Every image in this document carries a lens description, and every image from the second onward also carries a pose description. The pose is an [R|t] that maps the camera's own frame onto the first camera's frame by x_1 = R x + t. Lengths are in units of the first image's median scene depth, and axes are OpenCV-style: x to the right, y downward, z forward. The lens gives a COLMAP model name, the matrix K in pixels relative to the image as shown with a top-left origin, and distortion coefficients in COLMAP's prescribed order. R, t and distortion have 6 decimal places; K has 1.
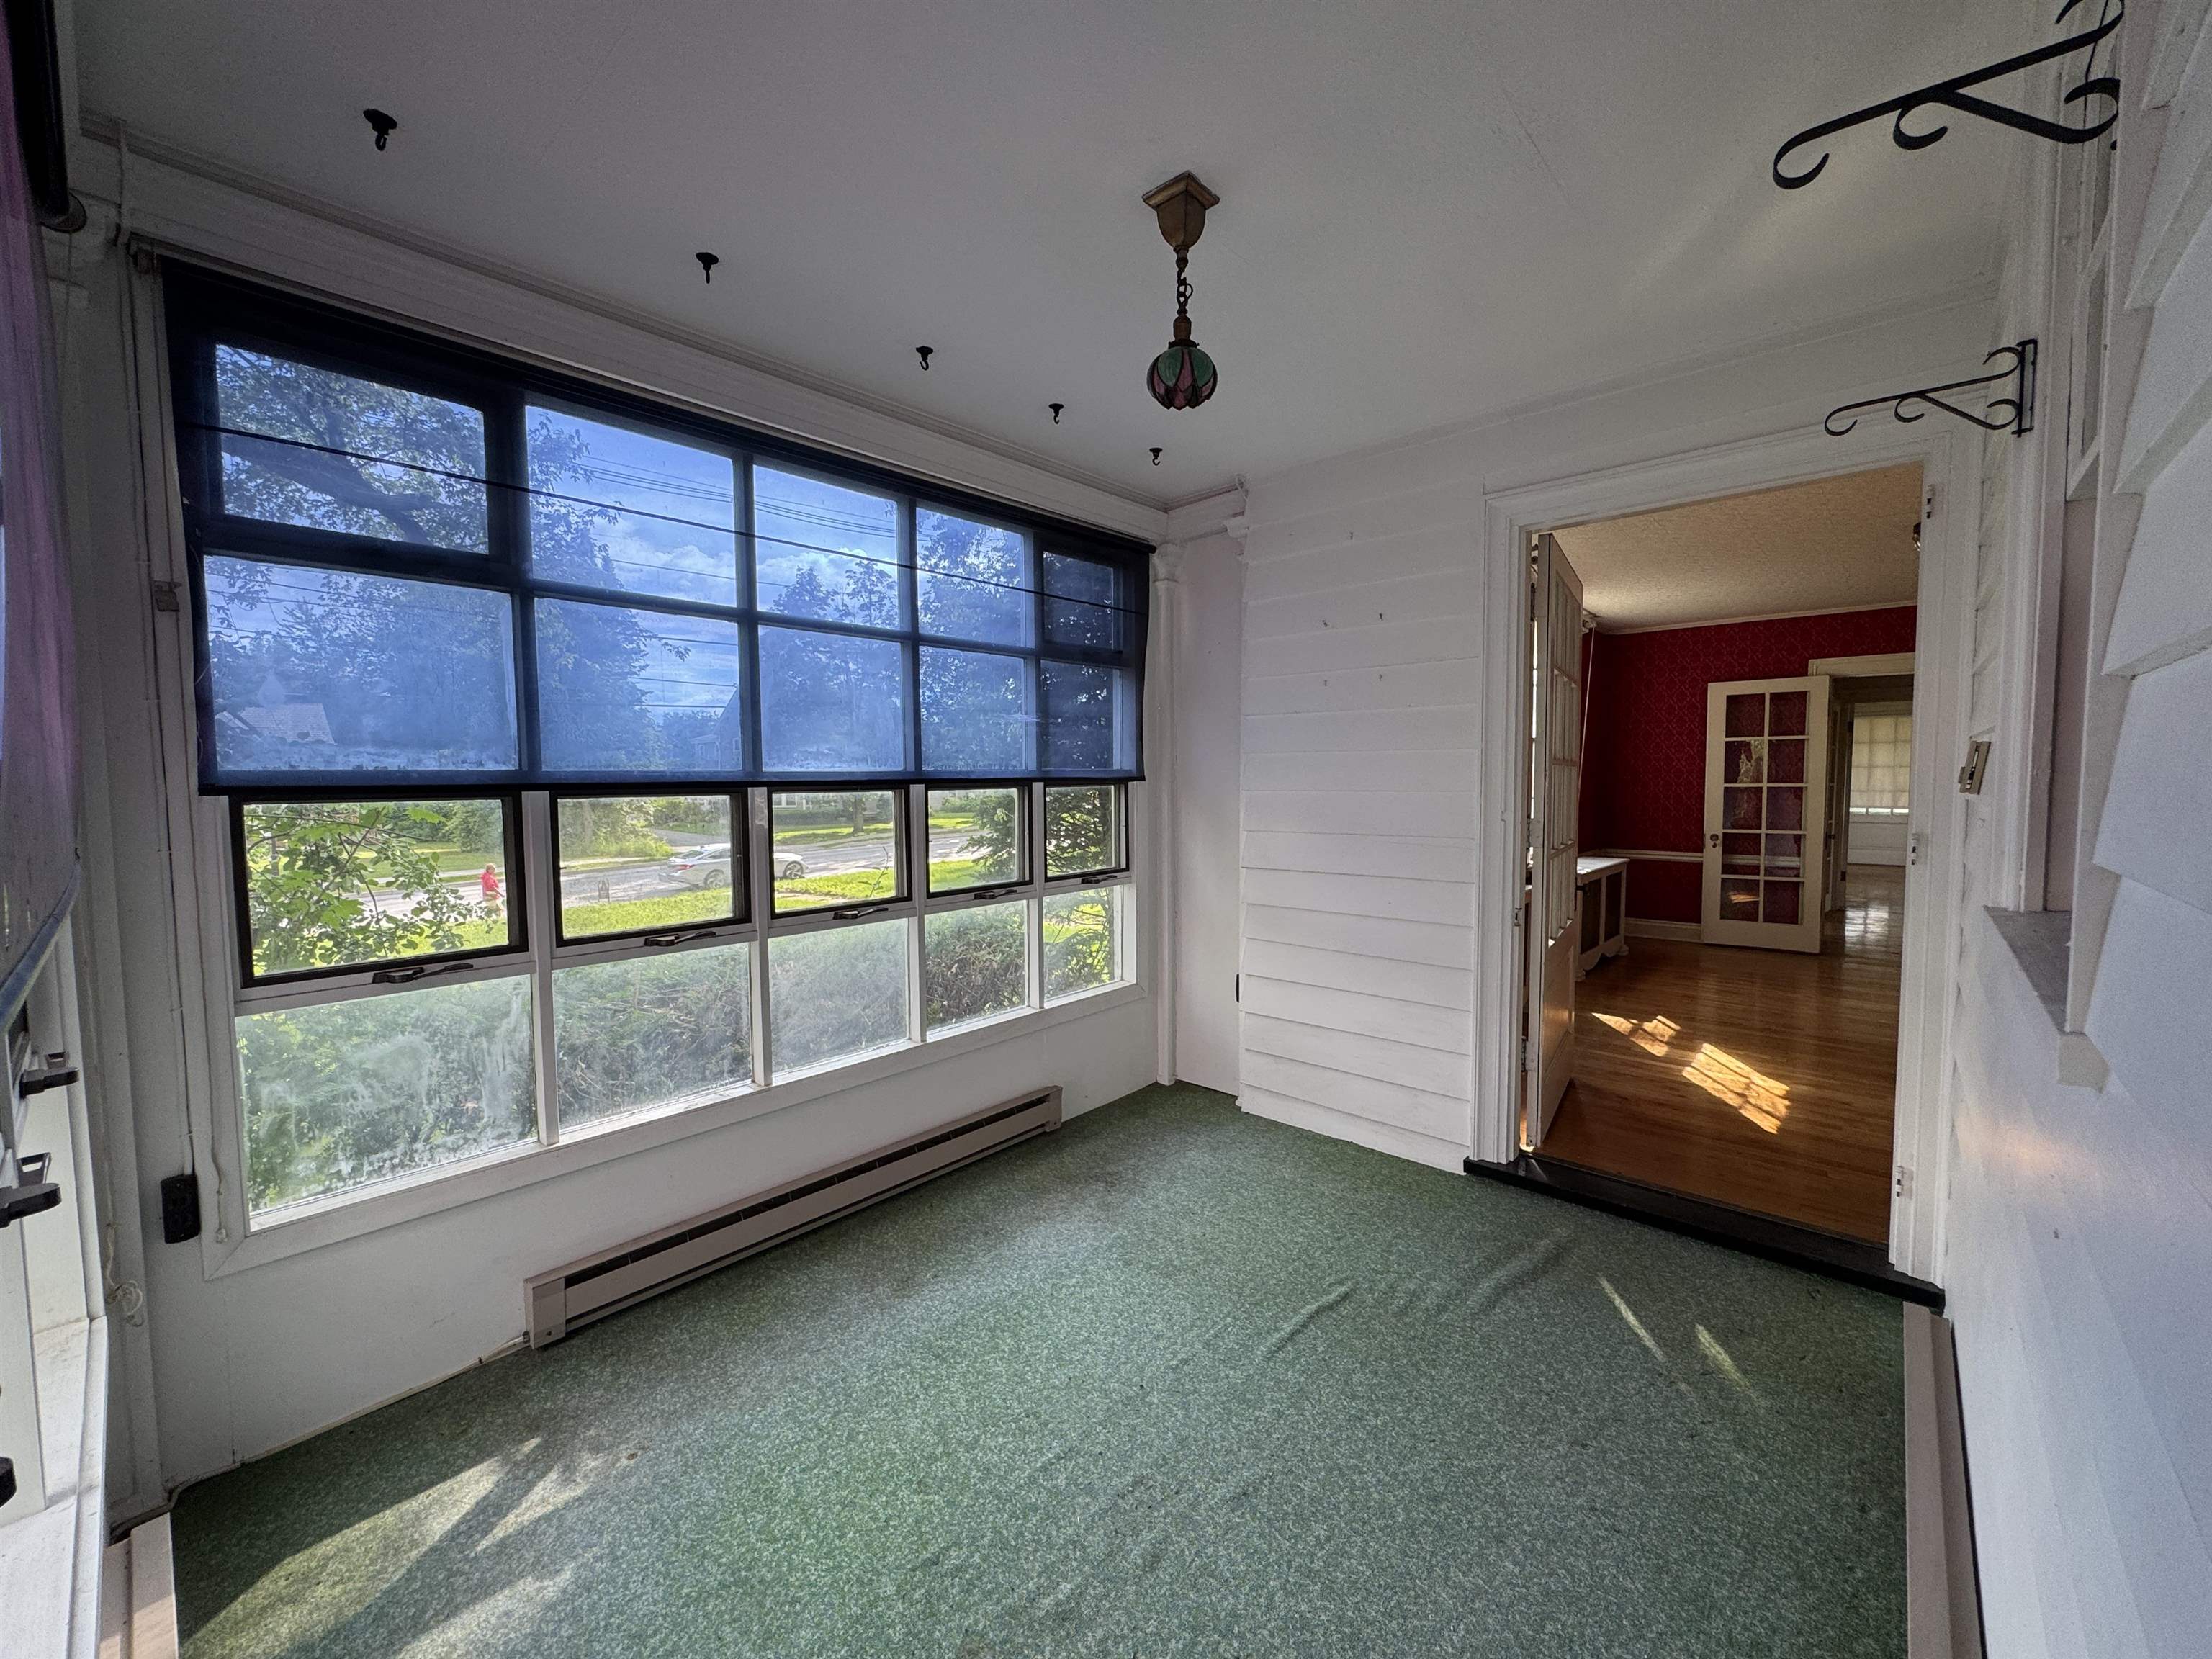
lens RADIAL K [[883.9, 0, 1101.2], [0, 883.9, 830.7], [0, 0, 1]] dist [-0.002736, 0.000231]
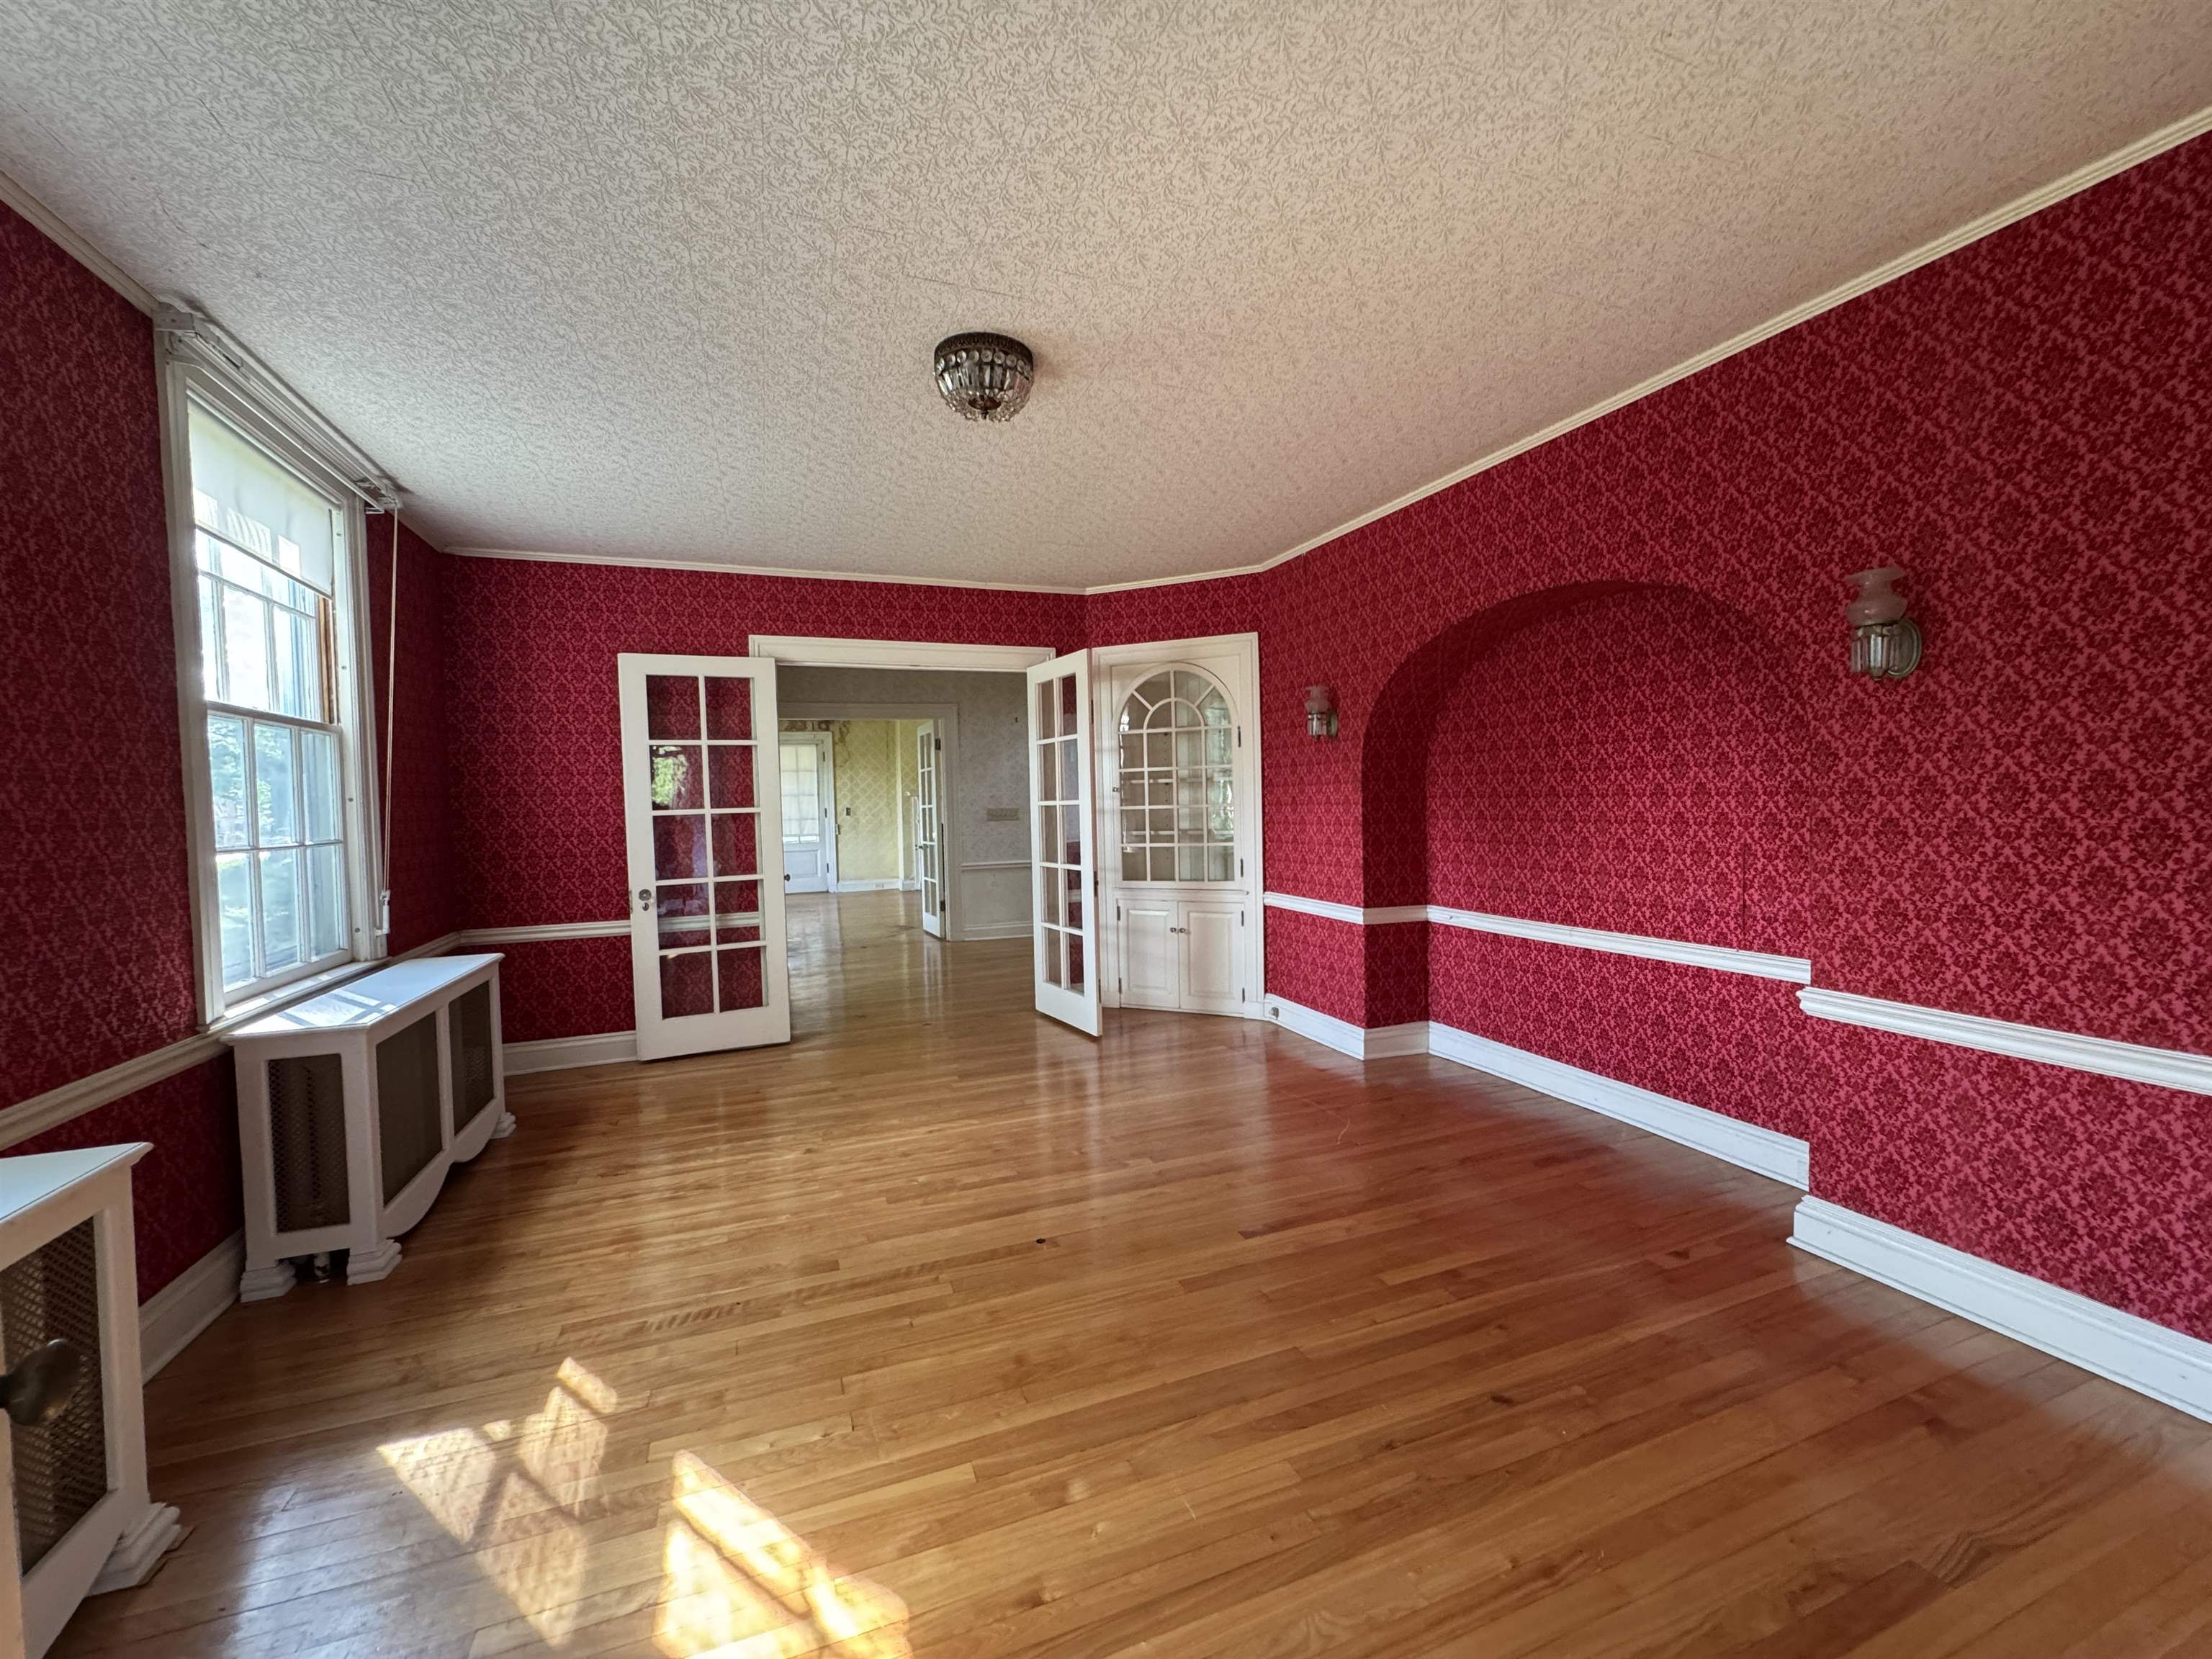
lens RADIAL K [[883.9, 0, 1101.2], [0, 883.9, 830.7], [0, 0, 1]] dist [-0.002736, 0.000231]
pose [[0.457272, -0.034438, 0.888660, 0.283881], [0.077123, 0.997021, -0.001047, -0.013463], [-0.885977, 0.069015, 0.458566, 0.418060]]
